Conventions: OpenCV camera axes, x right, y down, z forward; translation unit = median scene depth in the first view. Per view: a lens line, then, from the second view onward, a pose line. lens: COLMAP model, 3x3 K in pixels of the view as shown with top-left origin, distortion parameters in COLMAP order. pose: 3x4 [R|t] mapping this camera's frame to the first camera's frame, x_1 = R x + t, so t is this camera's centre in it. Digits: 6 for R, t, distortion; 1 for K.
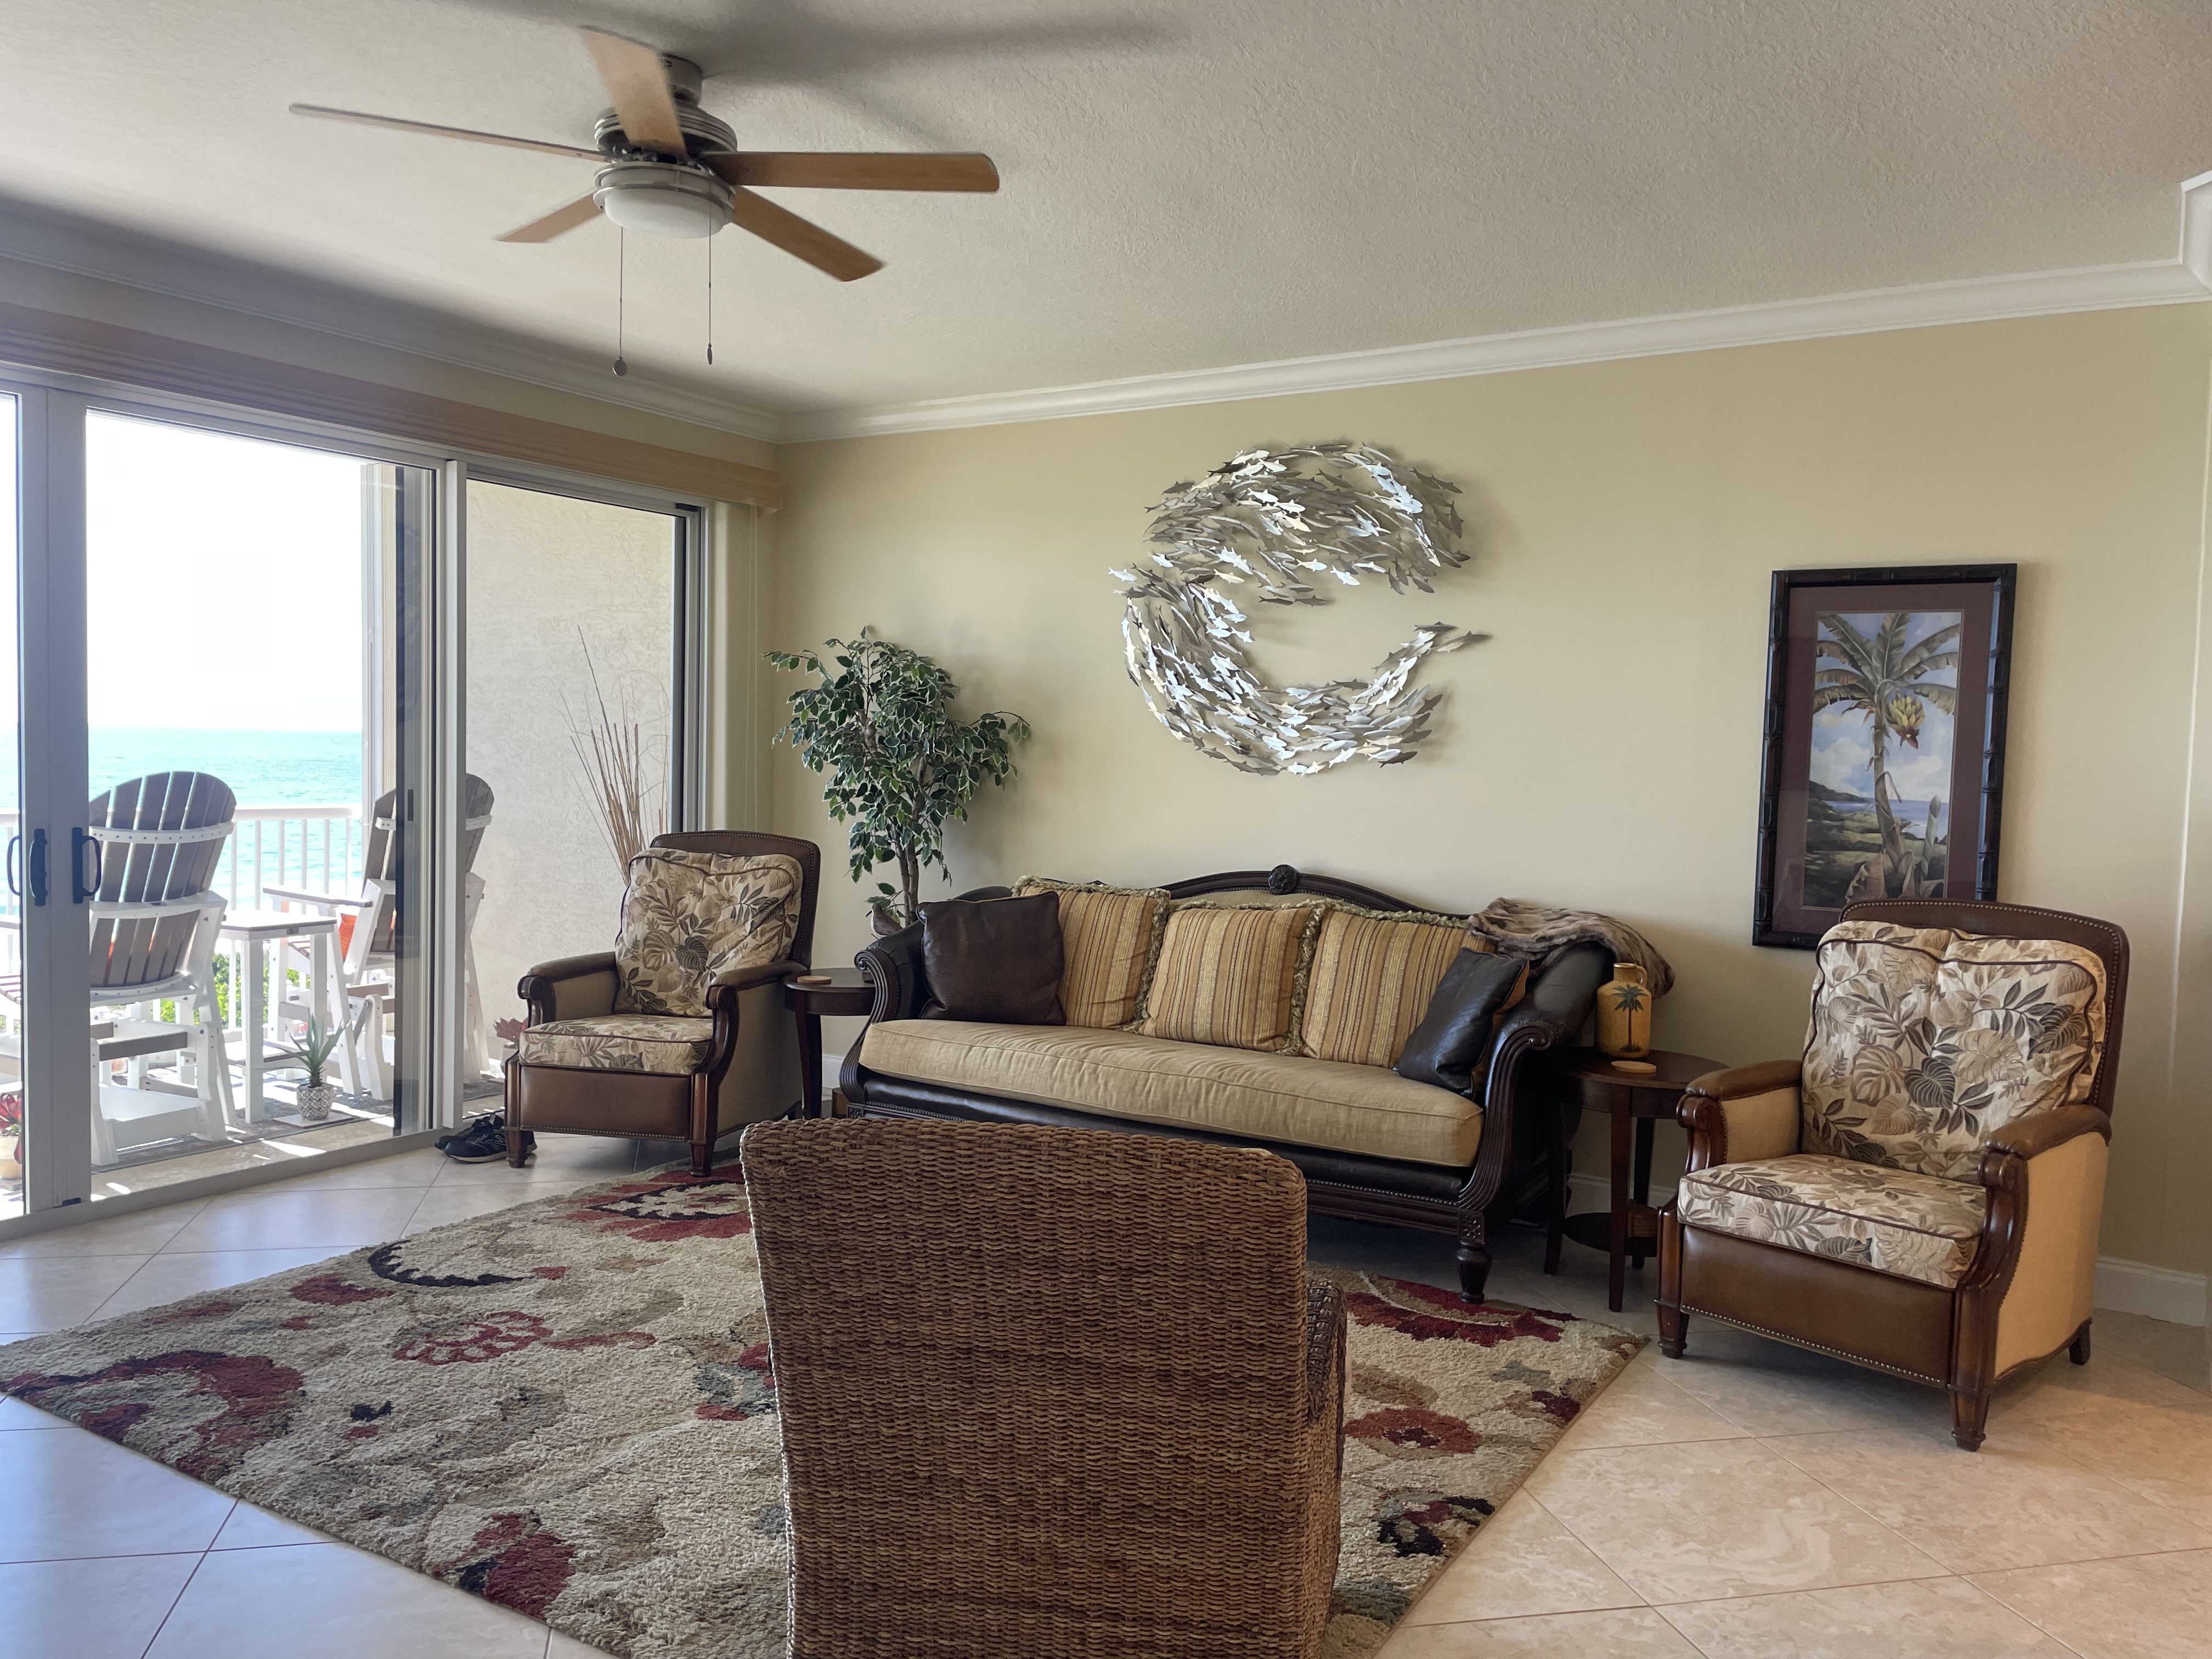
lens RADIAL K [[1665.5, 0, 1088.8], [0, 1665.5, 847.1], [0, 0, 1]] dist [0.088878, -0.124832]
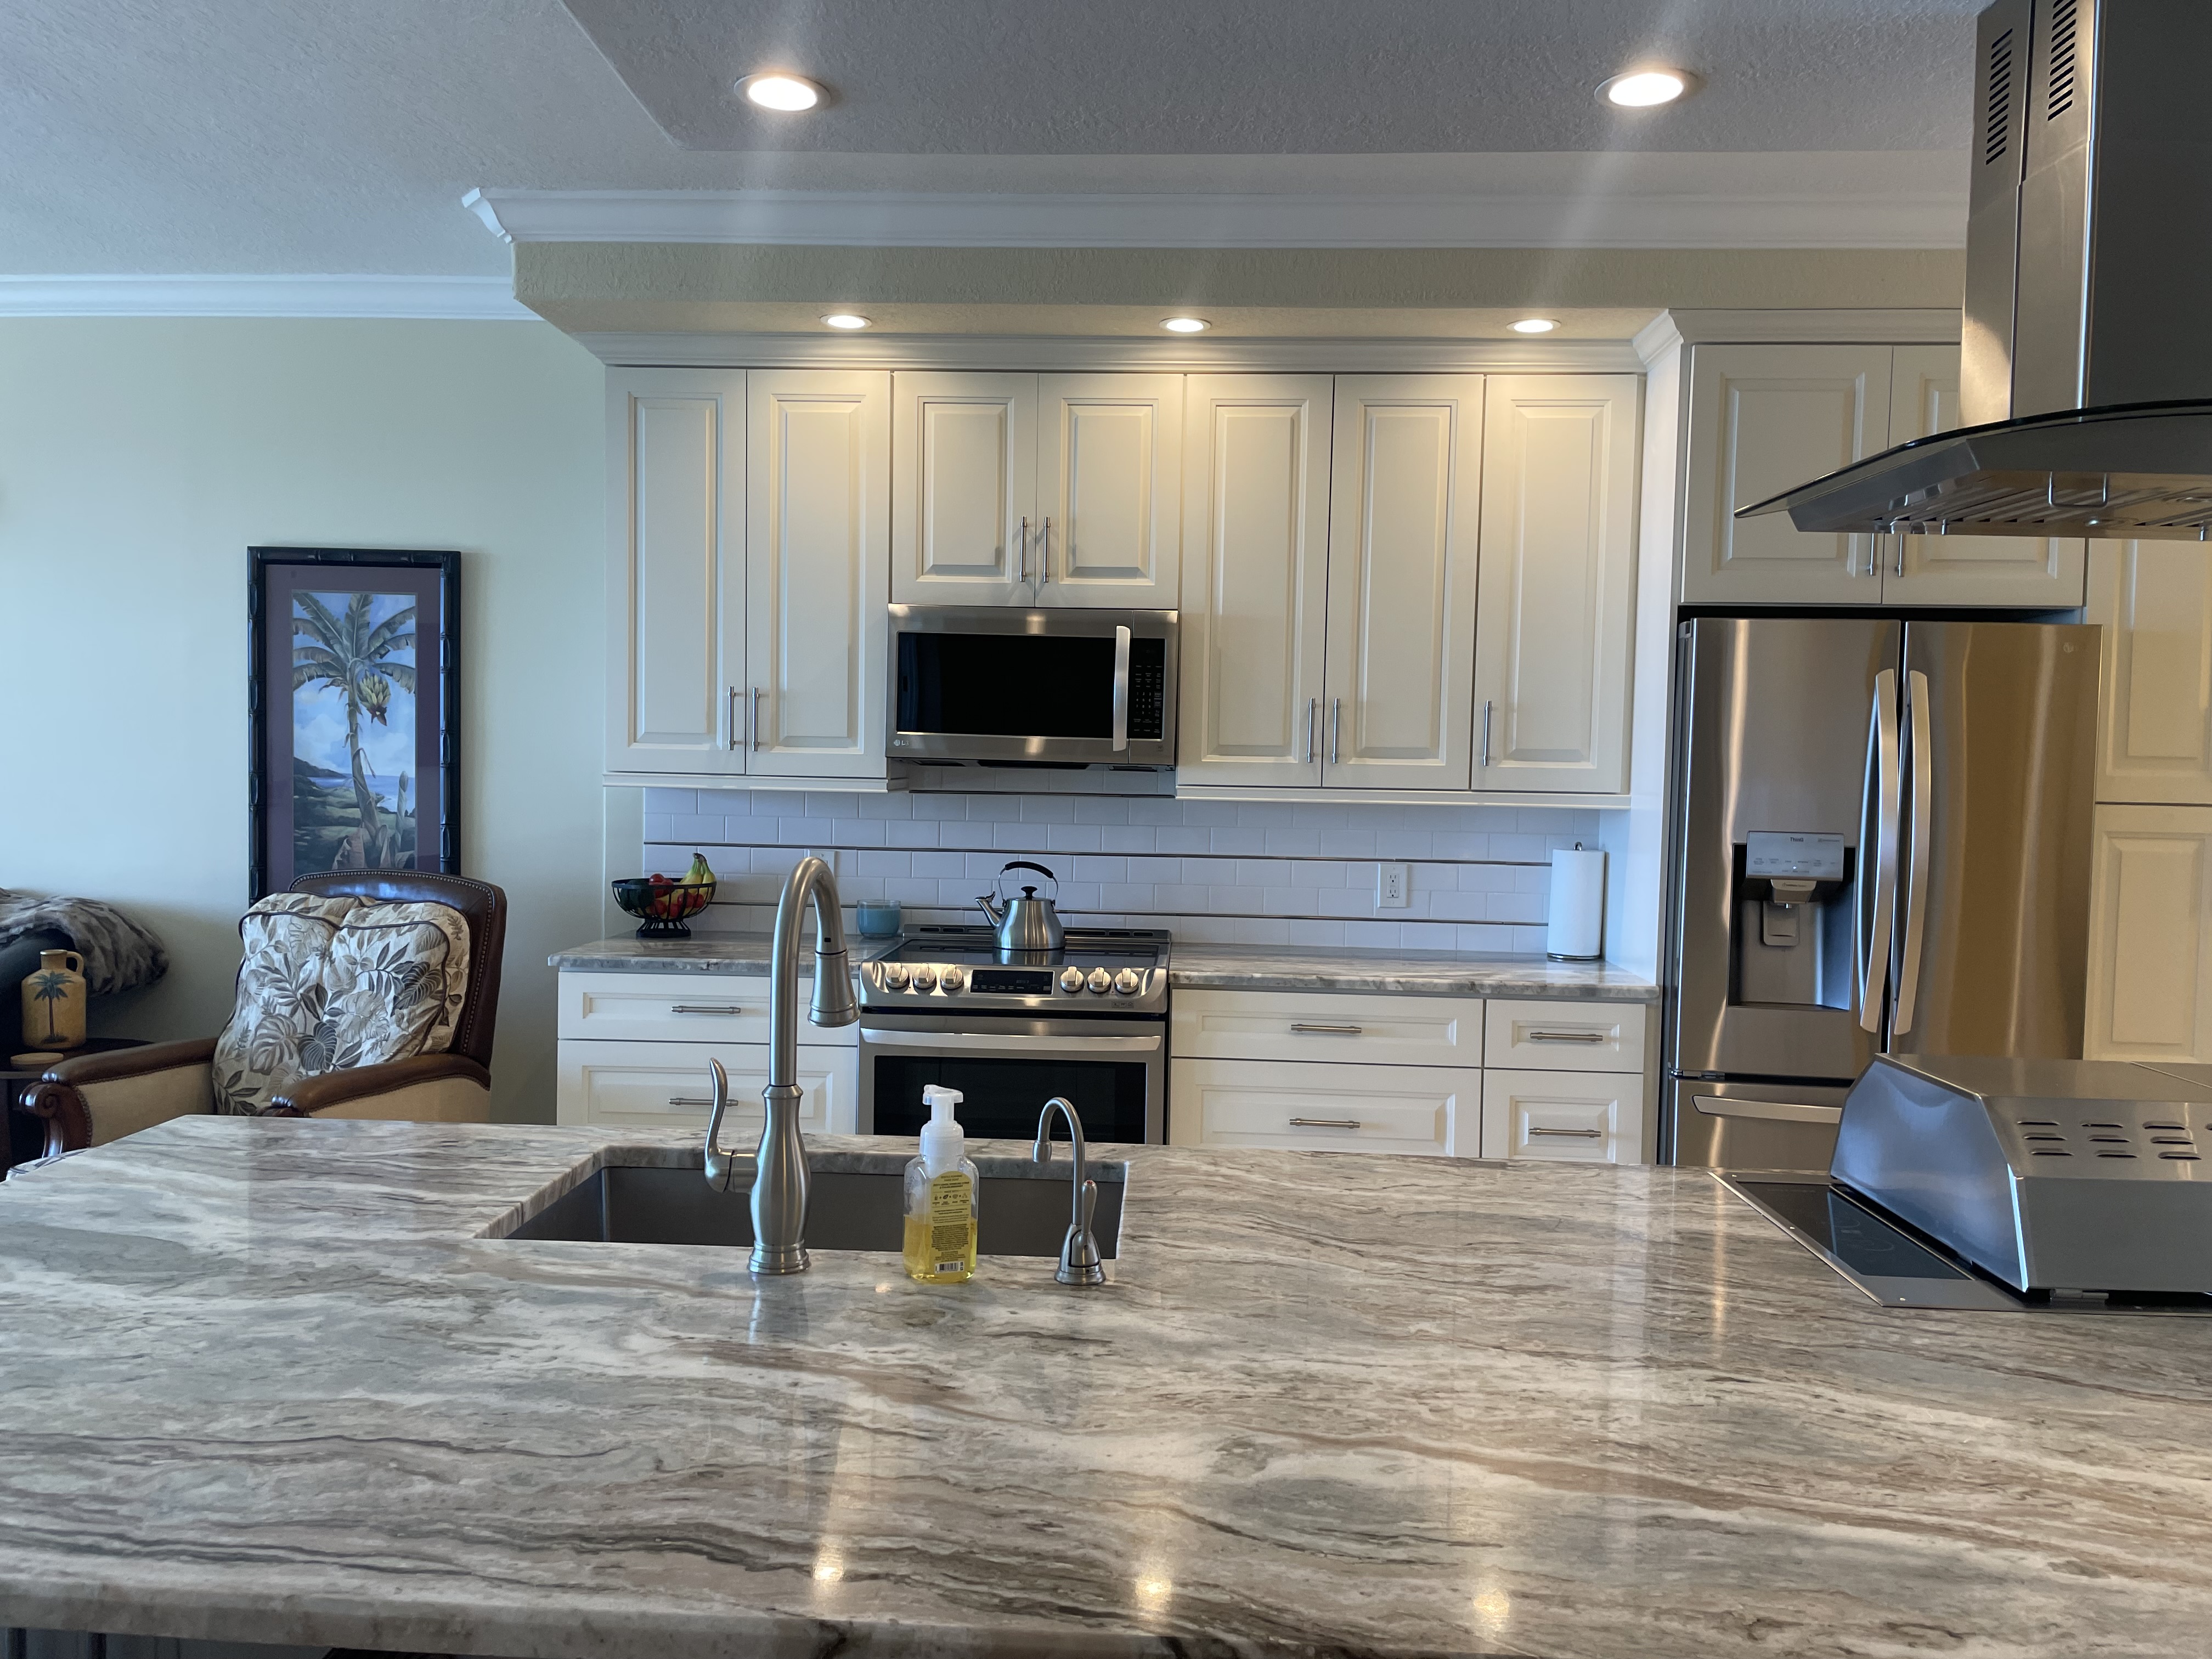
lens RADIAL K [[1665.5, 0, 1088.8], [0, 1665.5, 847.1], [0, 0, 1]] dist [0.088878, -0.124832]
pose [[0.876371, -0.031752, 0.480589, 0.397844], [0.030637, 0.999479, 0.010167, 0.020545], [-0.480661, 0.005813, 0.876887, -0.124621]]
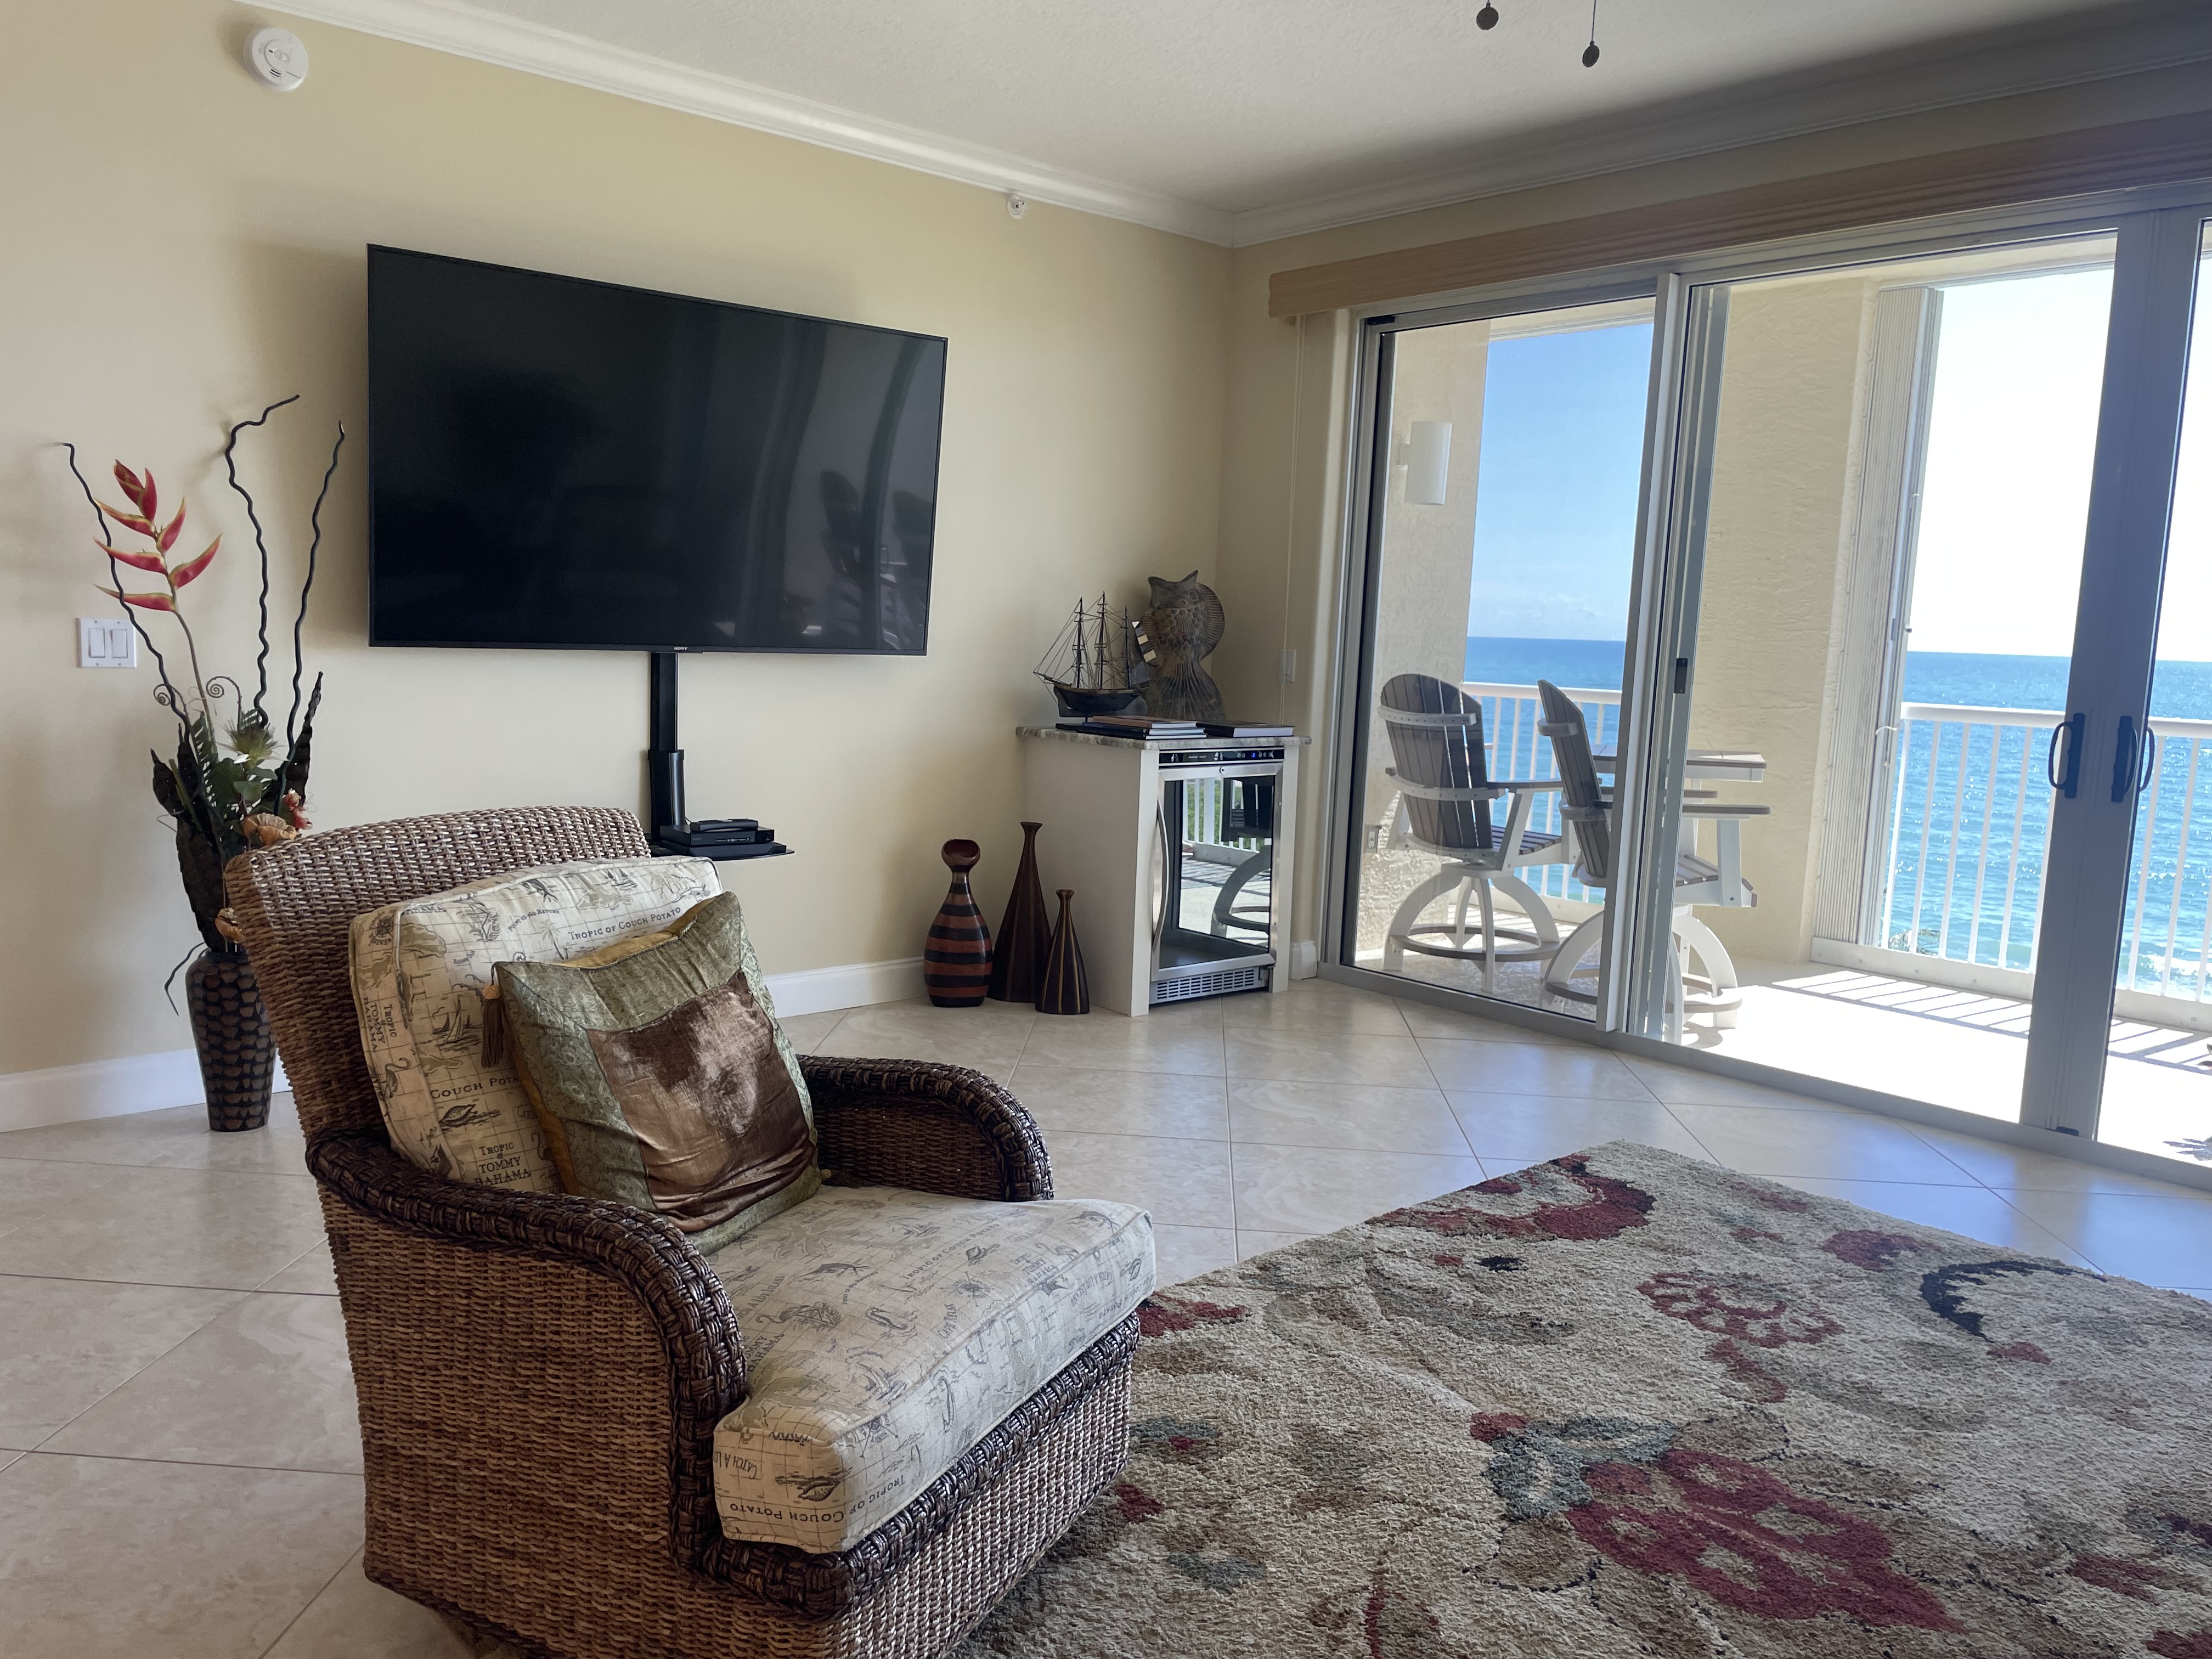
lens RADIAL K [[1665.5, 0, 1088.8], [0, 1665.5, 847.1], [0, 0, 1]] dist [0.088878, -0.124832]
pose [[-0.285903, 0.093275, -0.953708, 0.438101], [-0.099893, 0.986928, 0.126470, -0.002514], [0.953038, 0.131427, -0.272848, 0.804620]]
